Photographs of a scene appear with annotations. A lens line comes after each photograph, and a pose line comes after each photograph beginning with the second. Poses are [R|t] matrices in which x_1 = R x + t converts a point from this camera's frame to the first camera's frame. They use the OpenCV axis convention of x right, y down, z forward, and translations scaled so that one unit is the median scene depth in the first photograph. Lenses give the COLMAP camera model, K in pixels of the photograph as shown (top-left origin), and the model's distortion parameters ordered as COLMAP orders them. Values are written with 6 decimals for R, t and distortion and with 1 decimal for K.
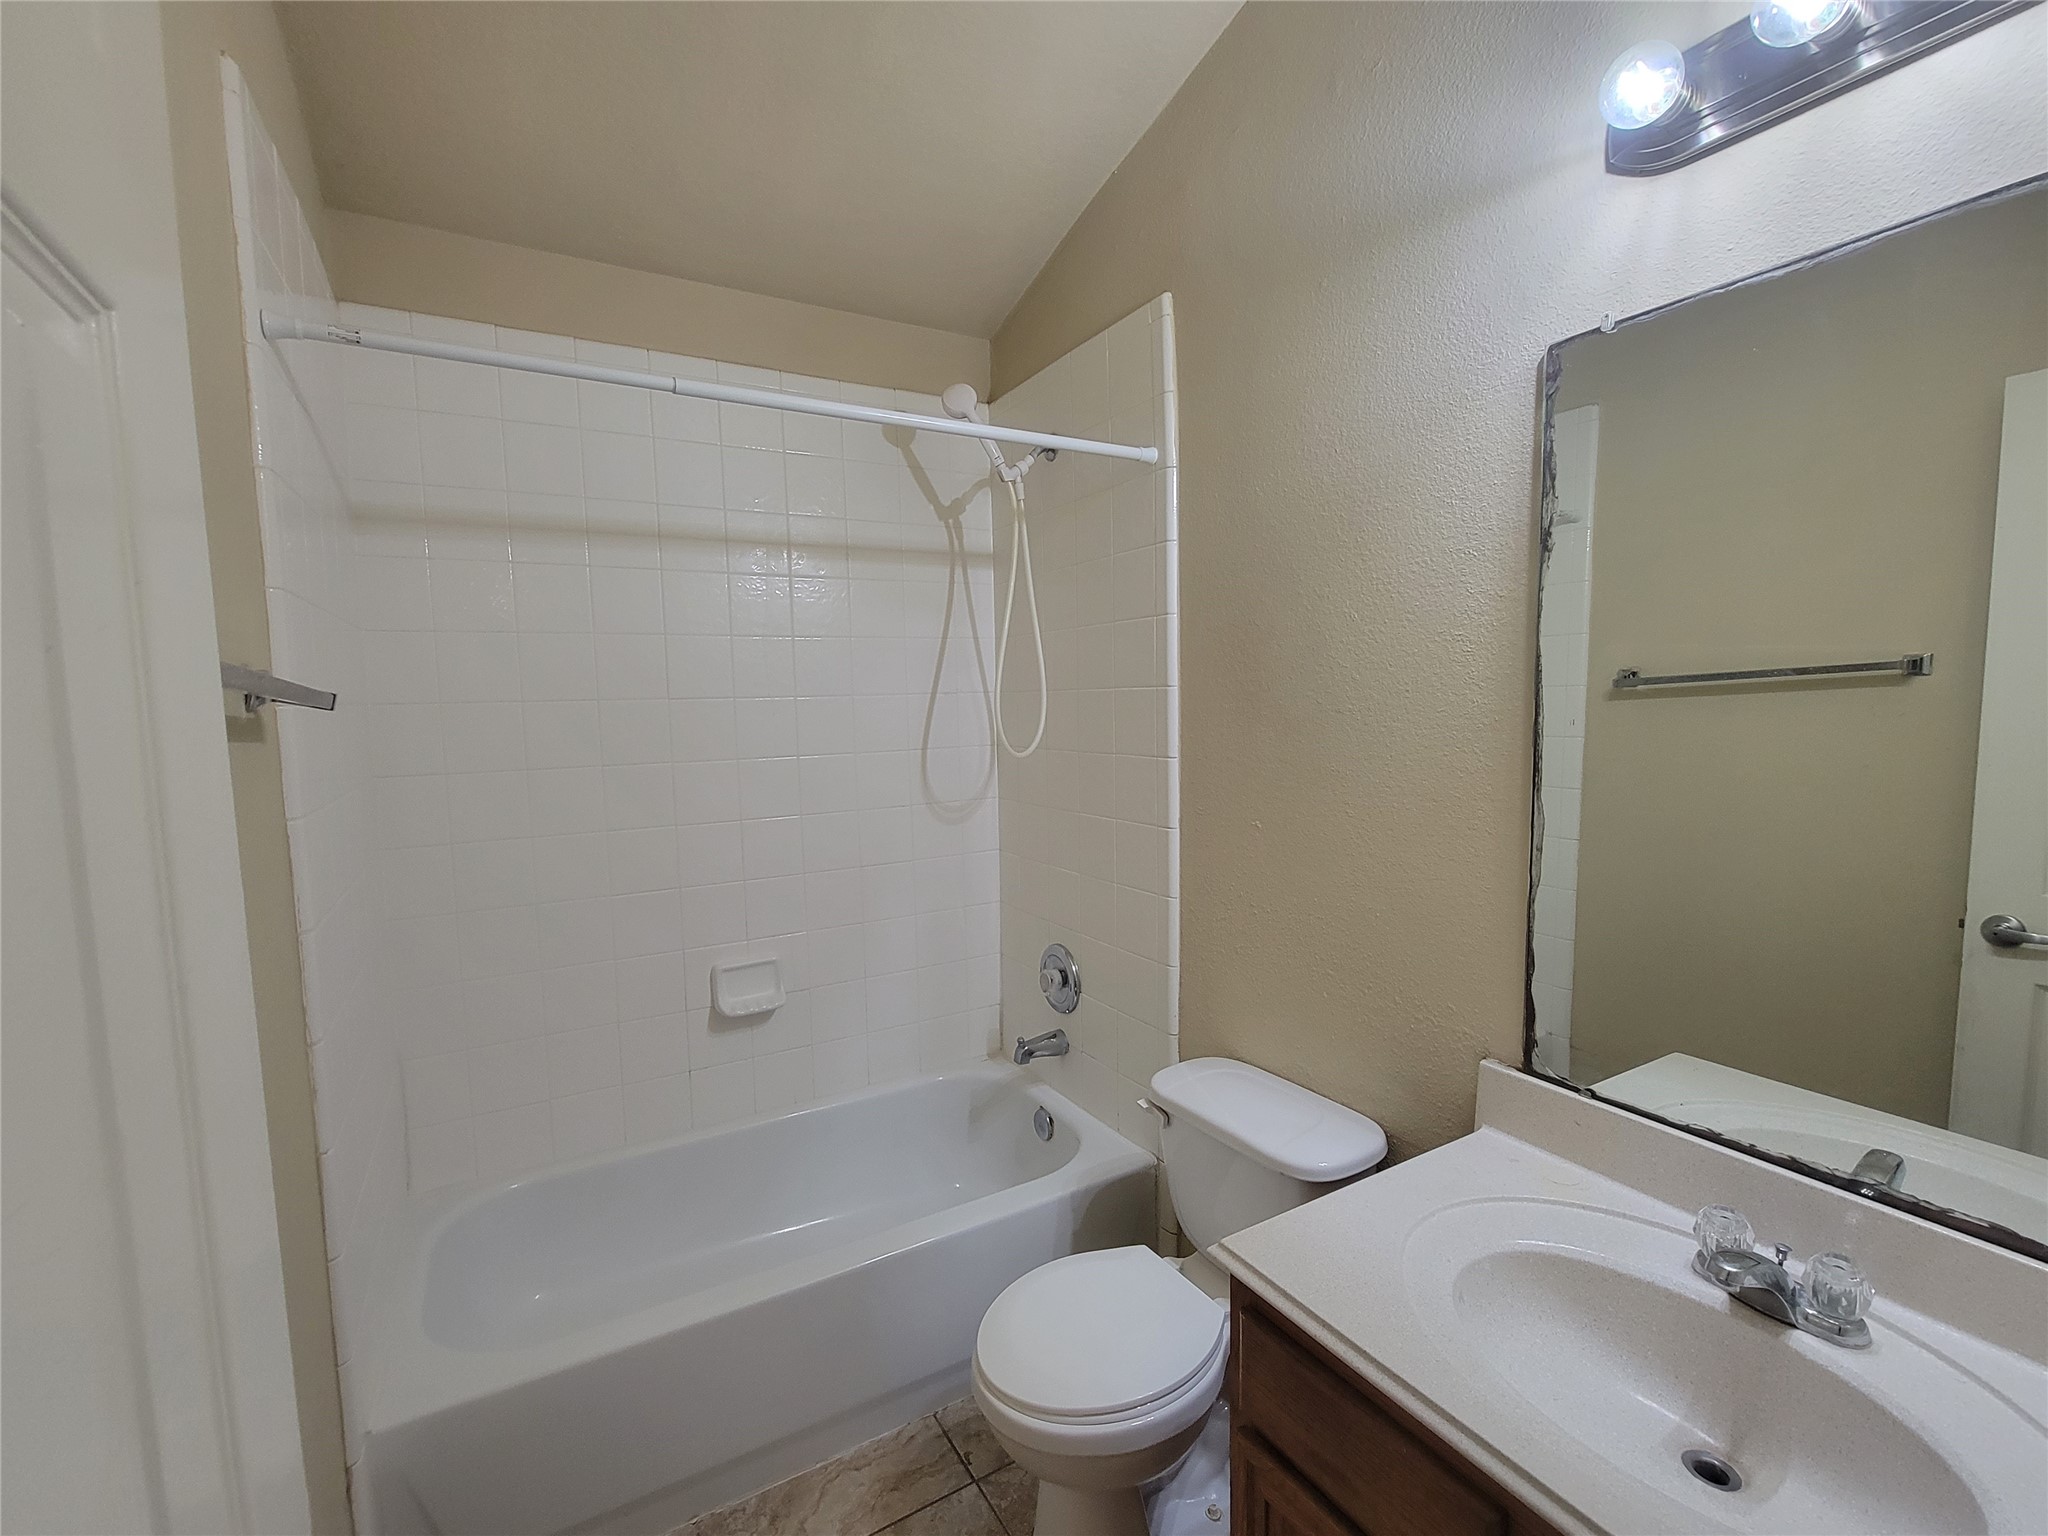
lens RADIAL K [[907.7, 0, 1035.5], [0, 907.7, 766.6], [0, 0, 1]] dist [-0.000022, 0.004409]
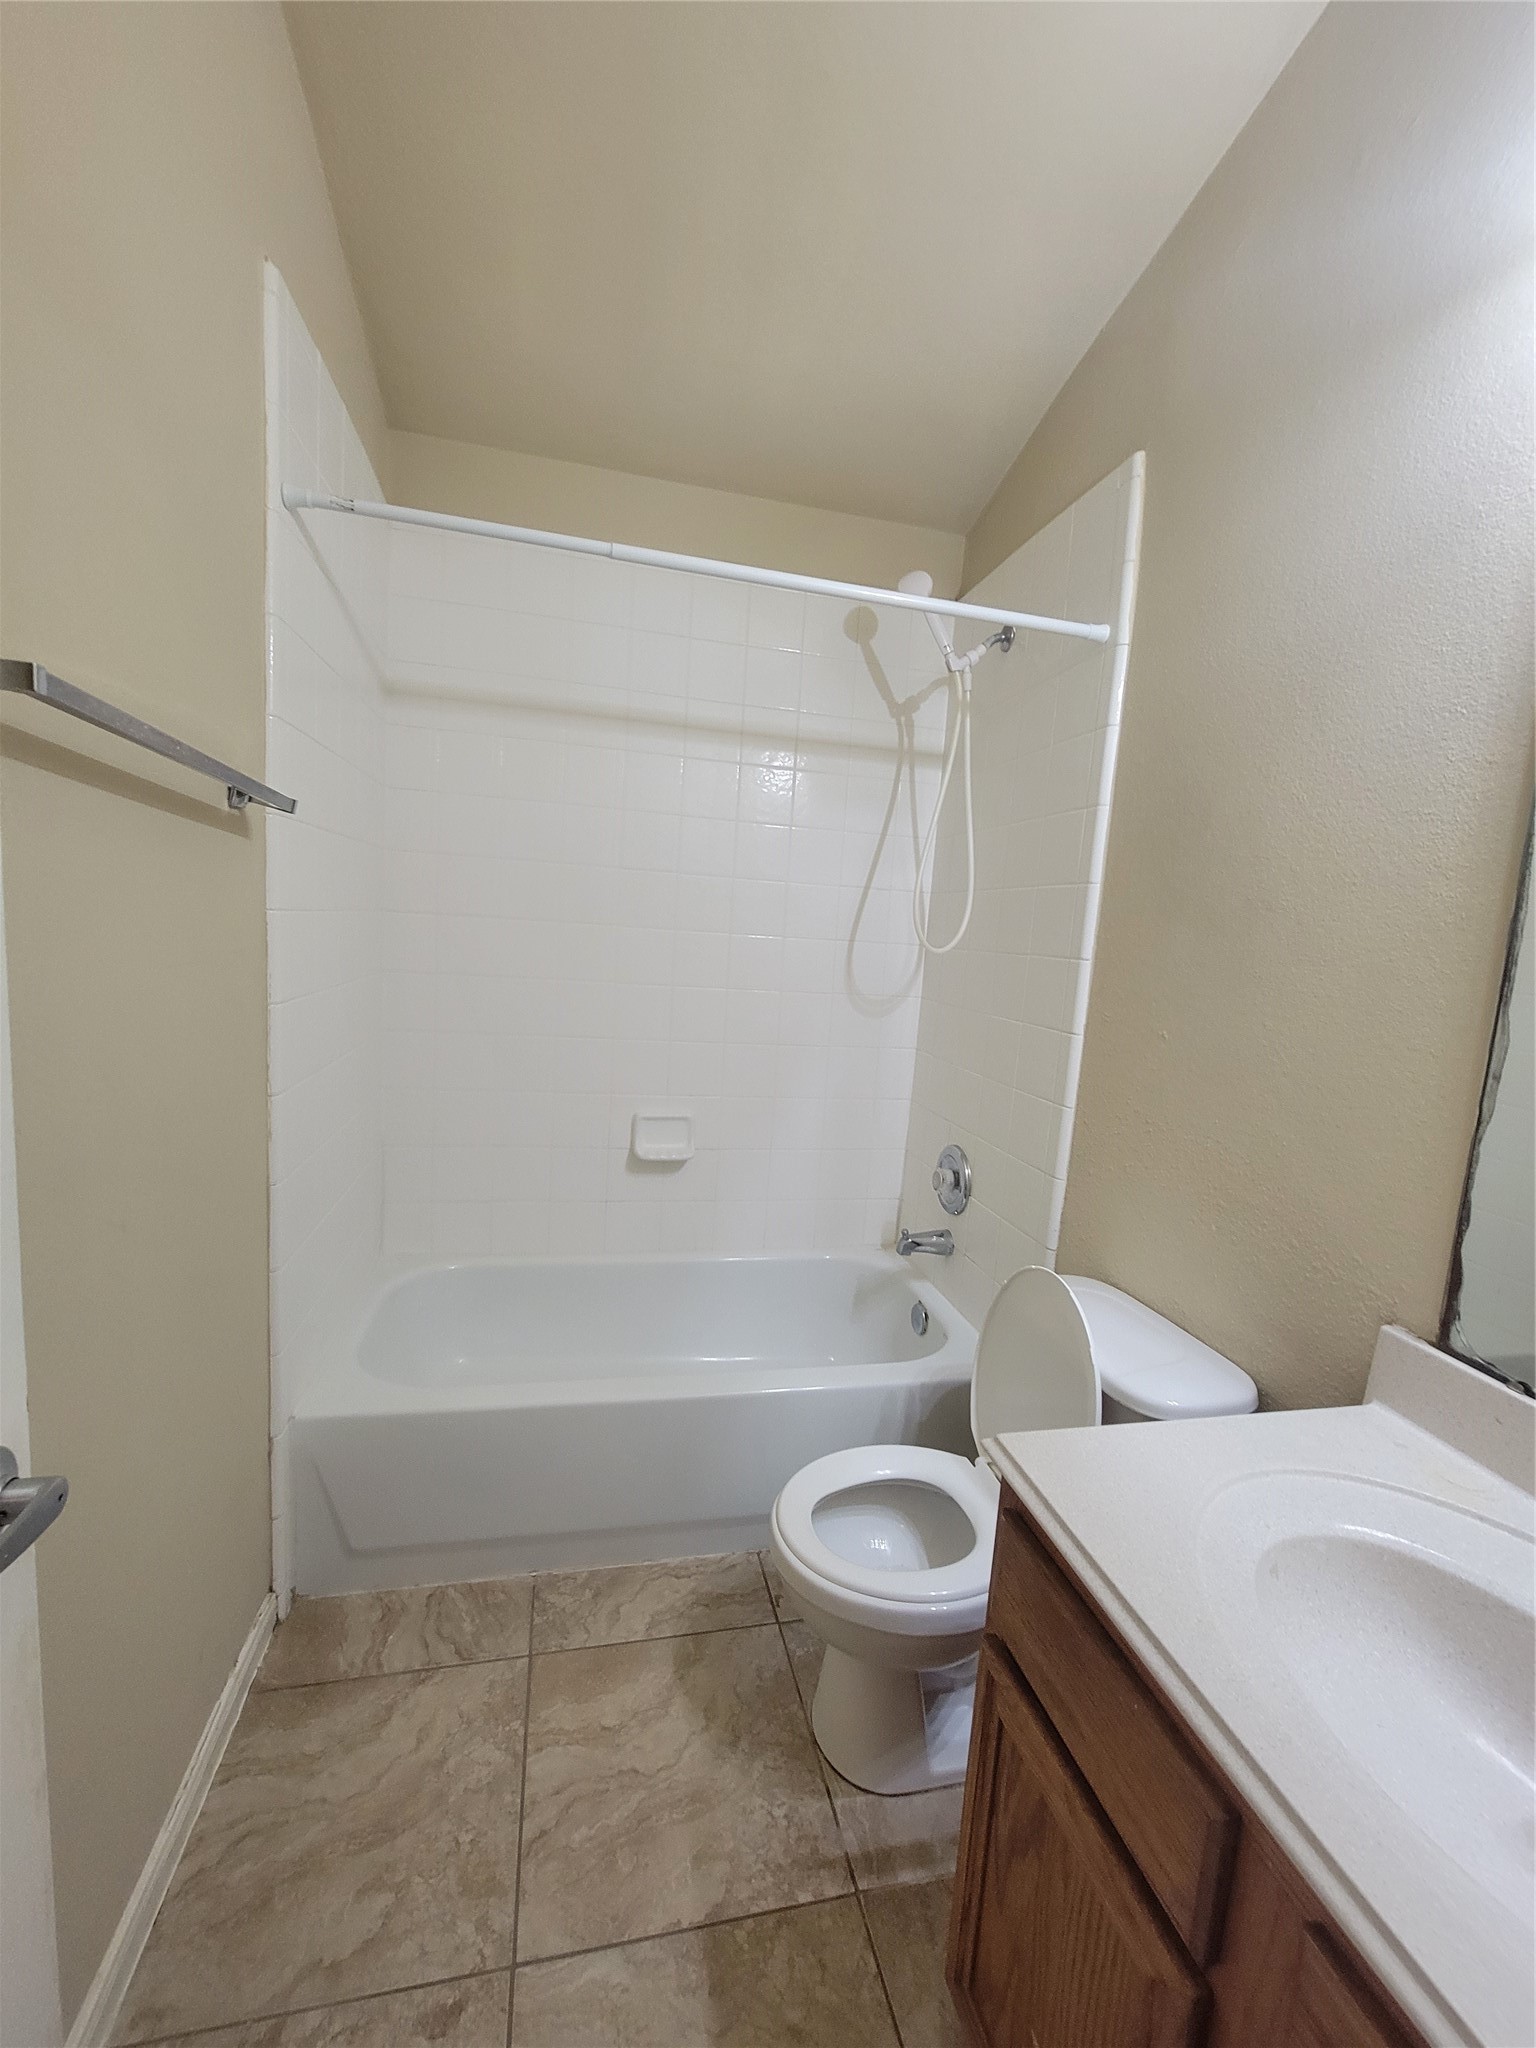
lens RADIAL K [[843.6, 0, 777.0], [0, 843.6, 1026.1], [0, 0, 1]] dist [0.000152, 0.000147]
pose [[0.950488, 0.118869, -0.287130, 0.104949], [-0.110582, 0.992849, 0.044970, 0.054008], [0.290422, -0.010992, 0.956836, 0.069164]]
